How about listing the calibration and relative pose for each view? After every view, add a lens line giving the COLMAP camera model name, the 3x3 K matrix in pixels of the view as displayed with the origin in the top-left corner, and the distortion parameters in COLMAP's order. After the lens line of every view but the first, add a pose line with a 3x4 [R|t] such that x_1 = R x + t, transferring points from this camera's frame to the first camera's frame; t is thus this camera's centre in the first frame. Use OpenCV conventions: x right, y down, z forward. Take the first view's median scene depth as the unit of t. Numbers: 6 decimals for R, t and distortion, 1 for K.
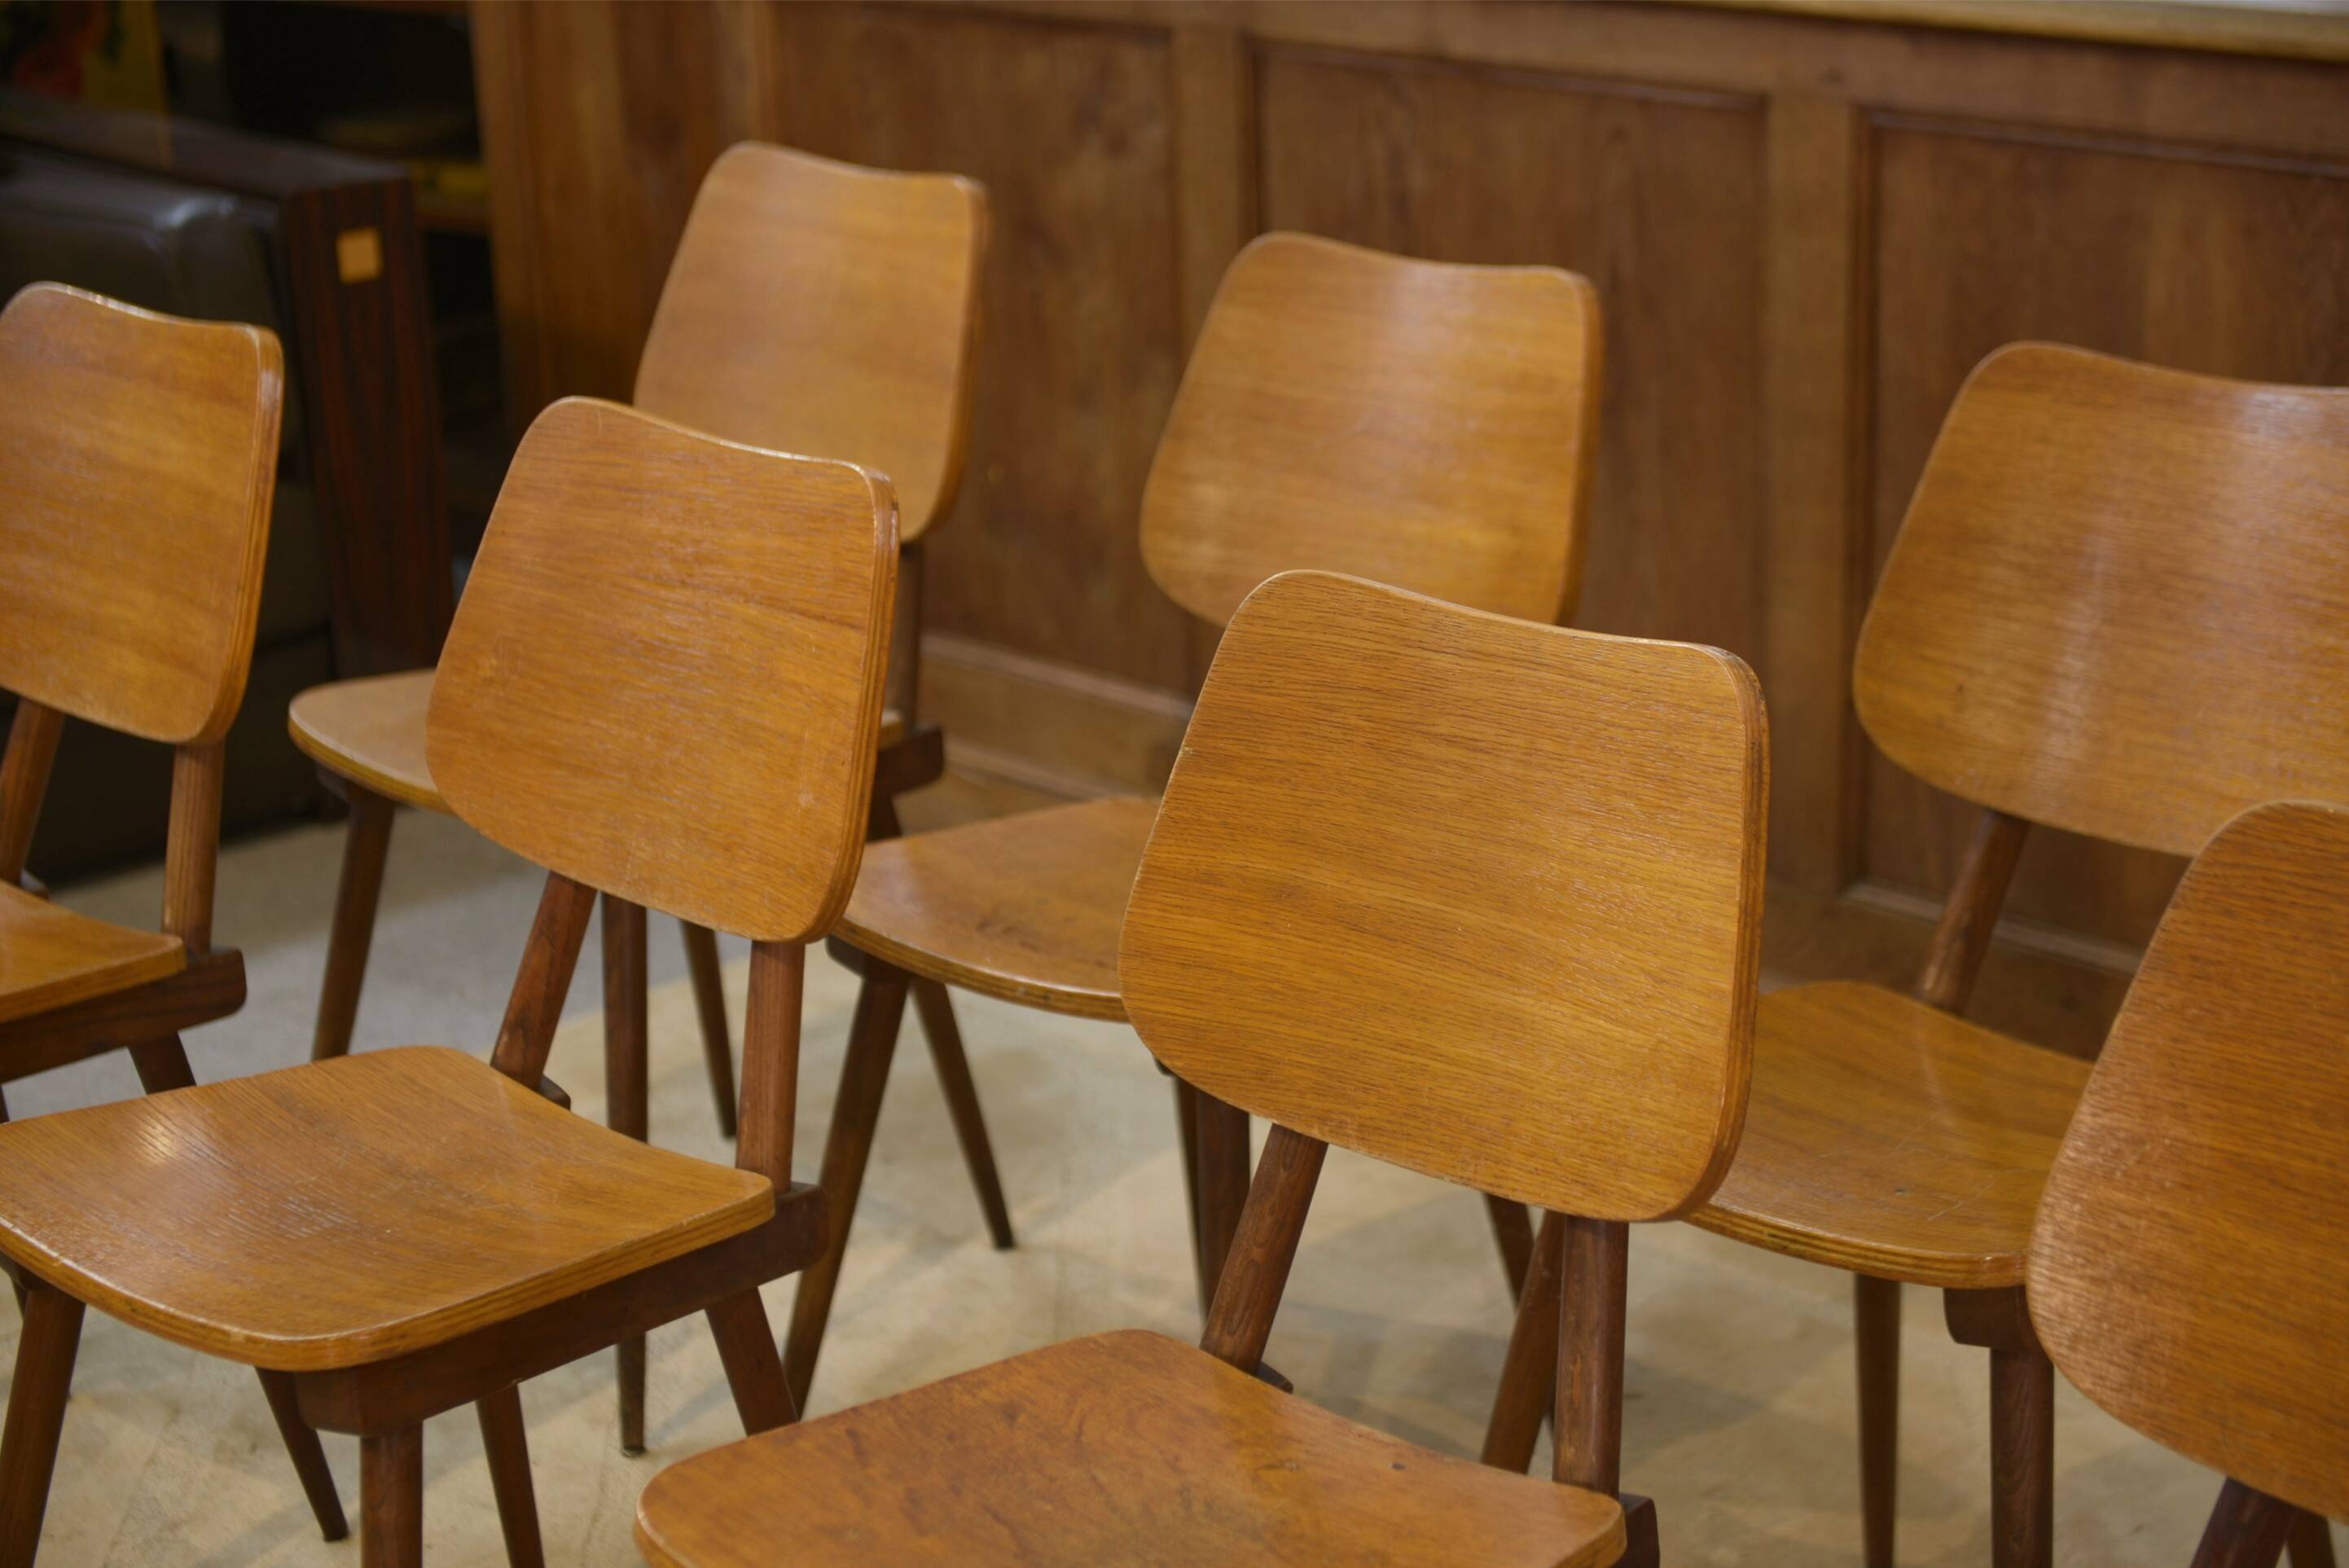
lens RADIAL K [[4340.8, 0, 1184.2], [0, 4340.8, 780.0], [0, 0, 1]] dist [0.108288, 0.000000]
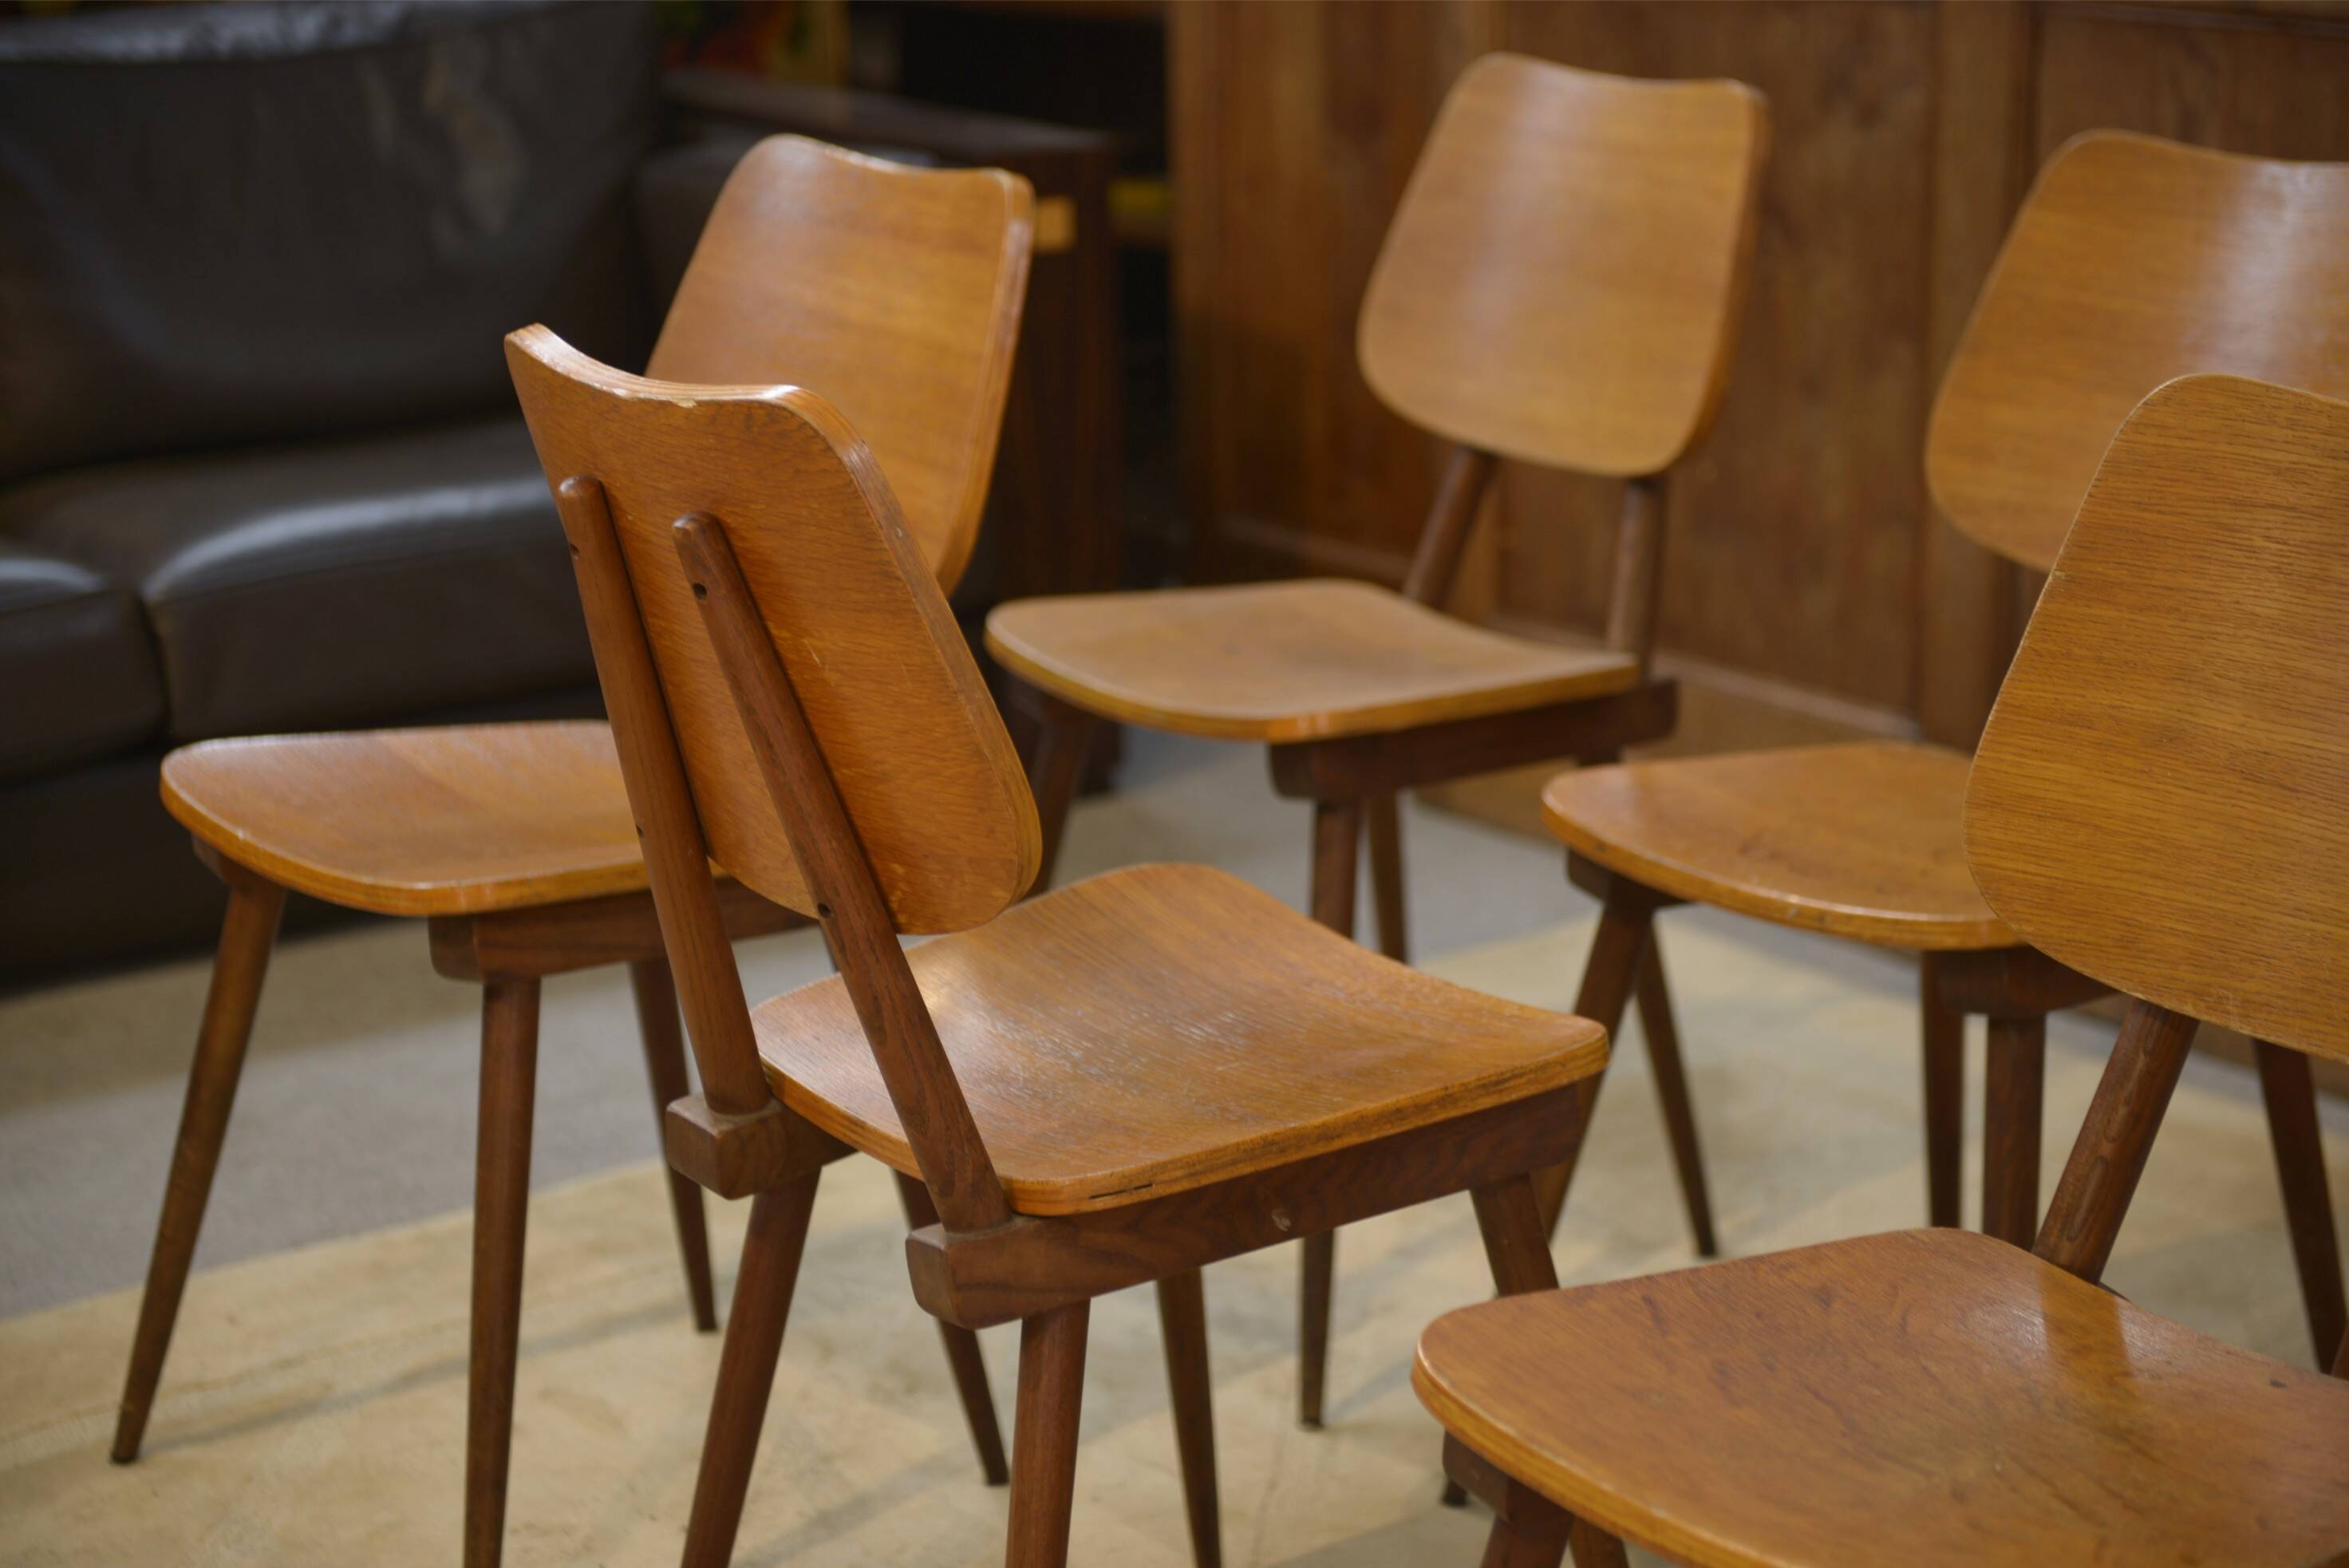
lens RADIAL K [[4457.2, 0, 1172.3], [0, 4457.2, 779.6], [0, 0, 1]] dist [0.095534, 0.000000]
pose [[0.990184, 0.055902, -0.128105, -0.050131], [-0.061908, 0.997138, -0.043389, 0.072651], [0.125313, 0.050894, 0.990811, 0.060541]]
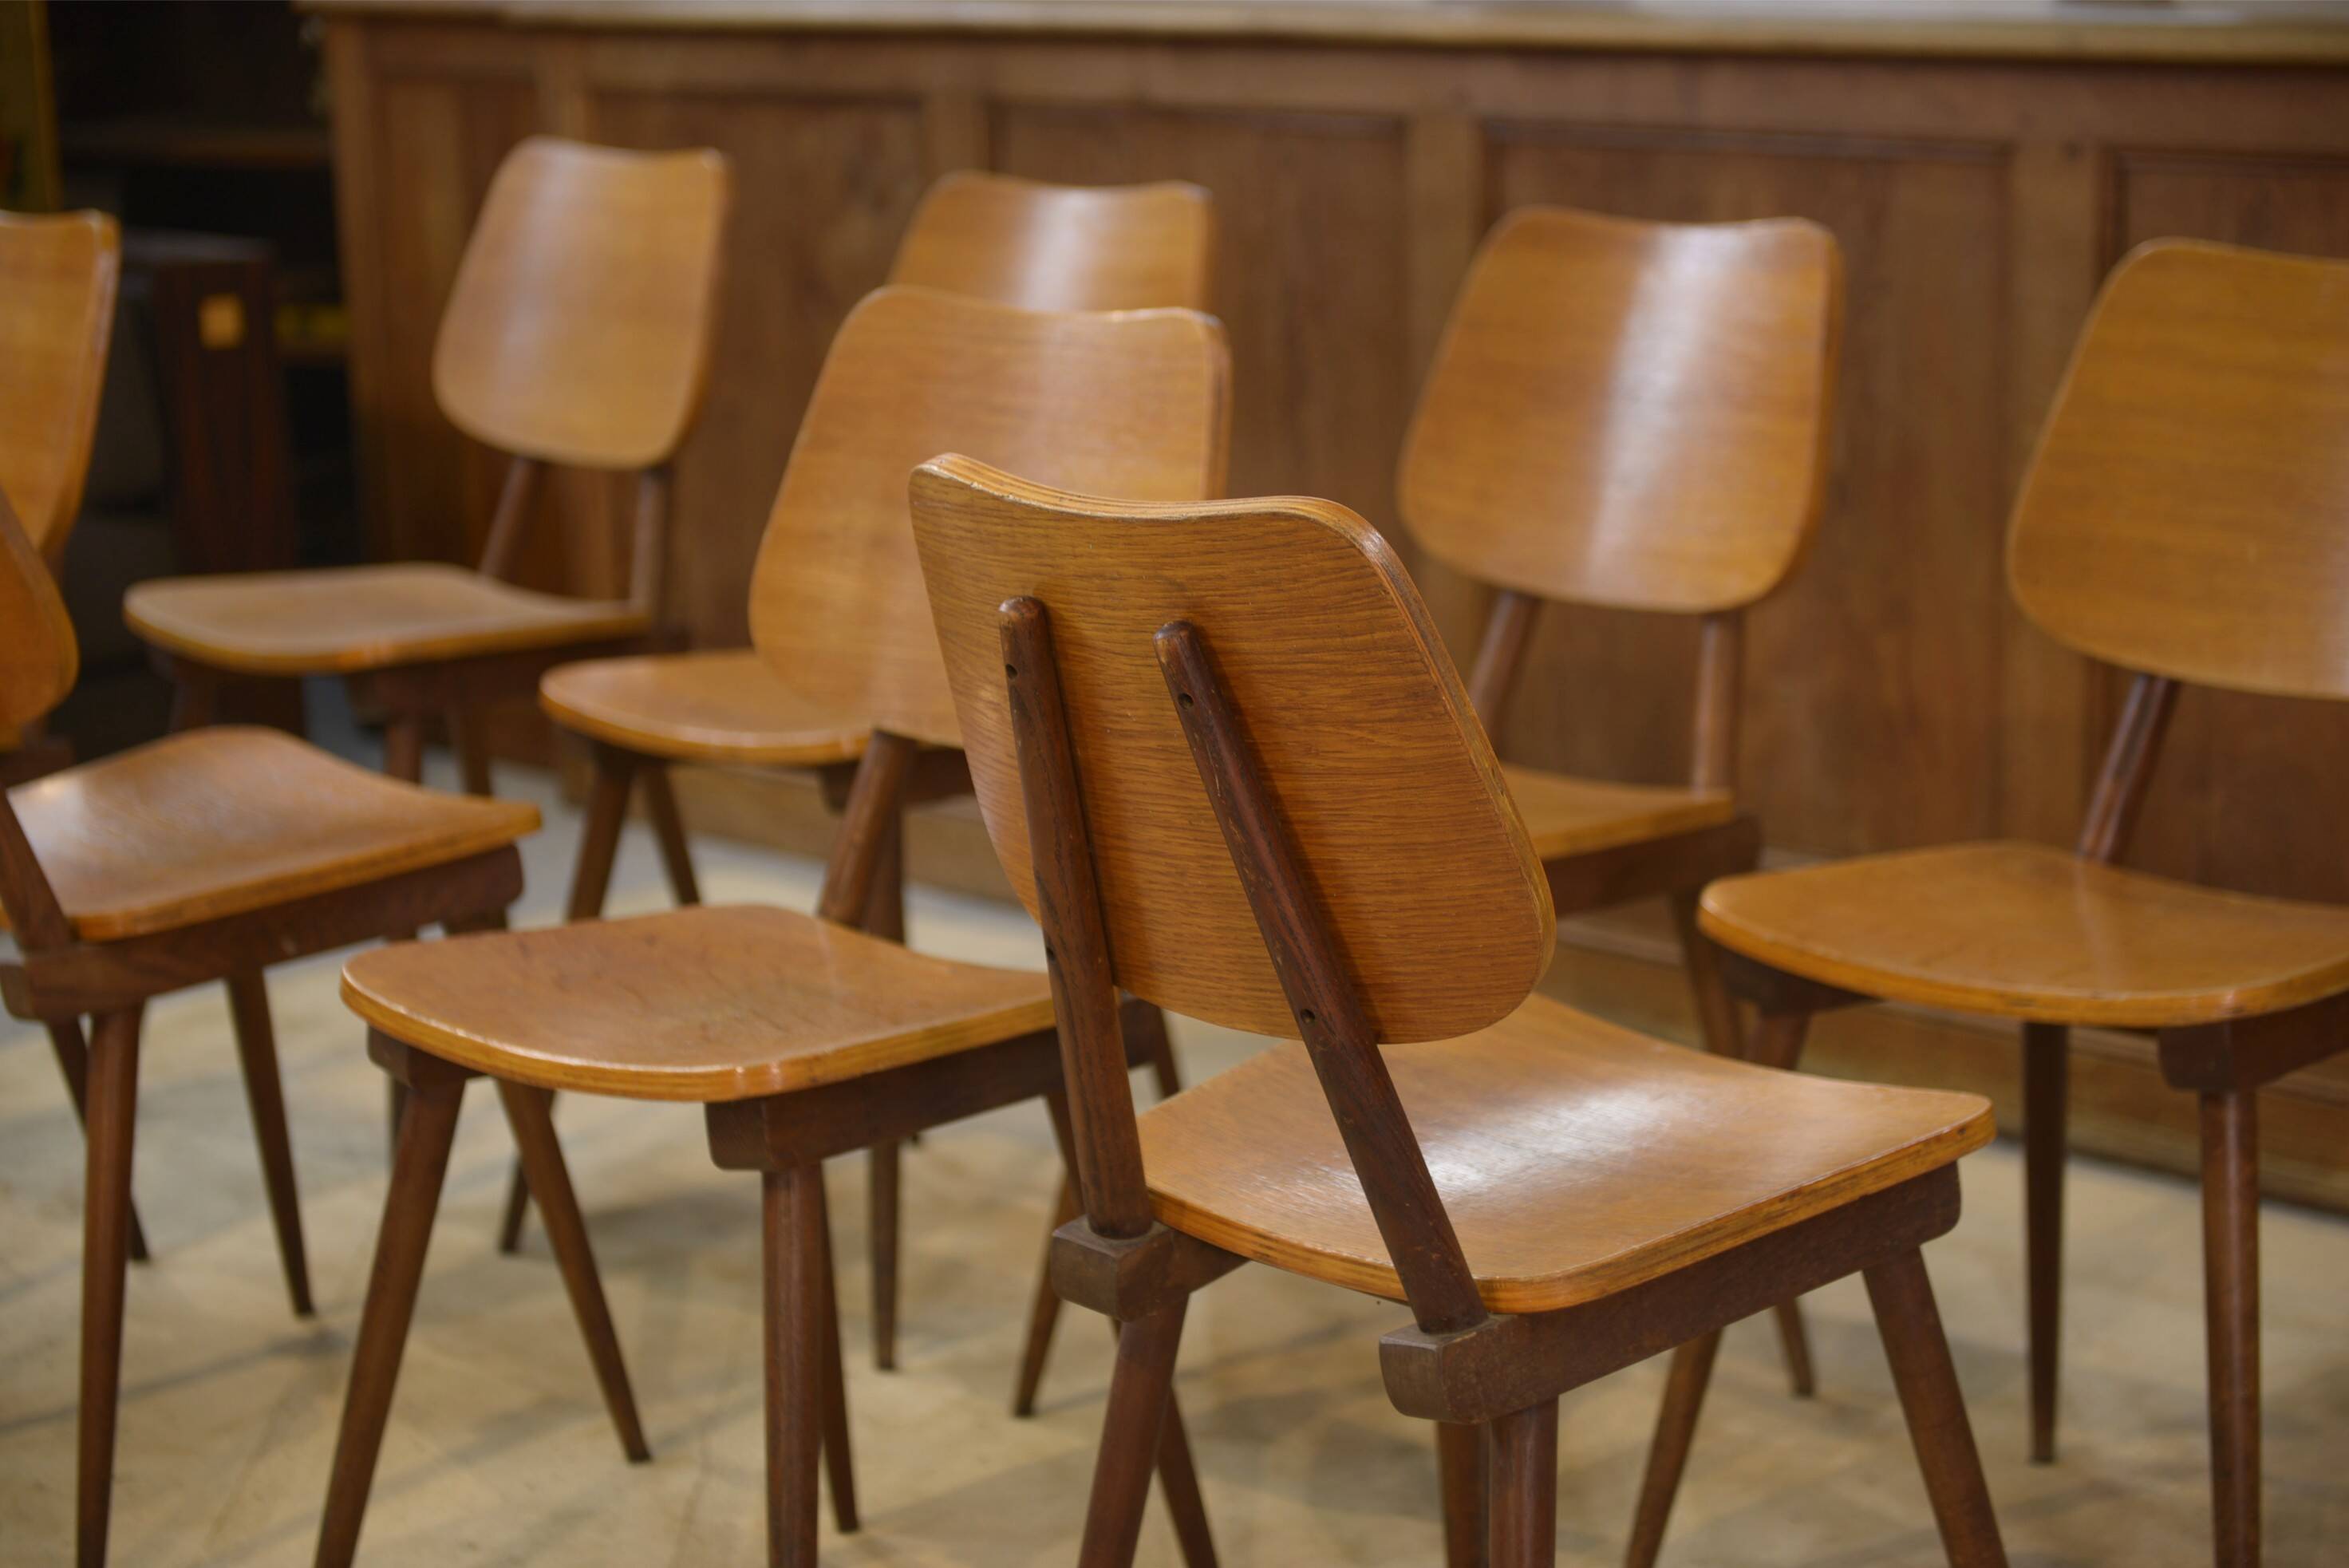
lens RADIAL K [[4457.2, 0, 1191.5], [0, 4457.2, 796.5], [0, 0, 1]] dist [0.095534, 0.000000]
pose [[0.999887, 0.009298, 0.011844, 0.083254], [-0.008126, 0.995403, -0.095432, 0.186933], [-0.012677, 0.095325, 0.995365, -0.241565]]
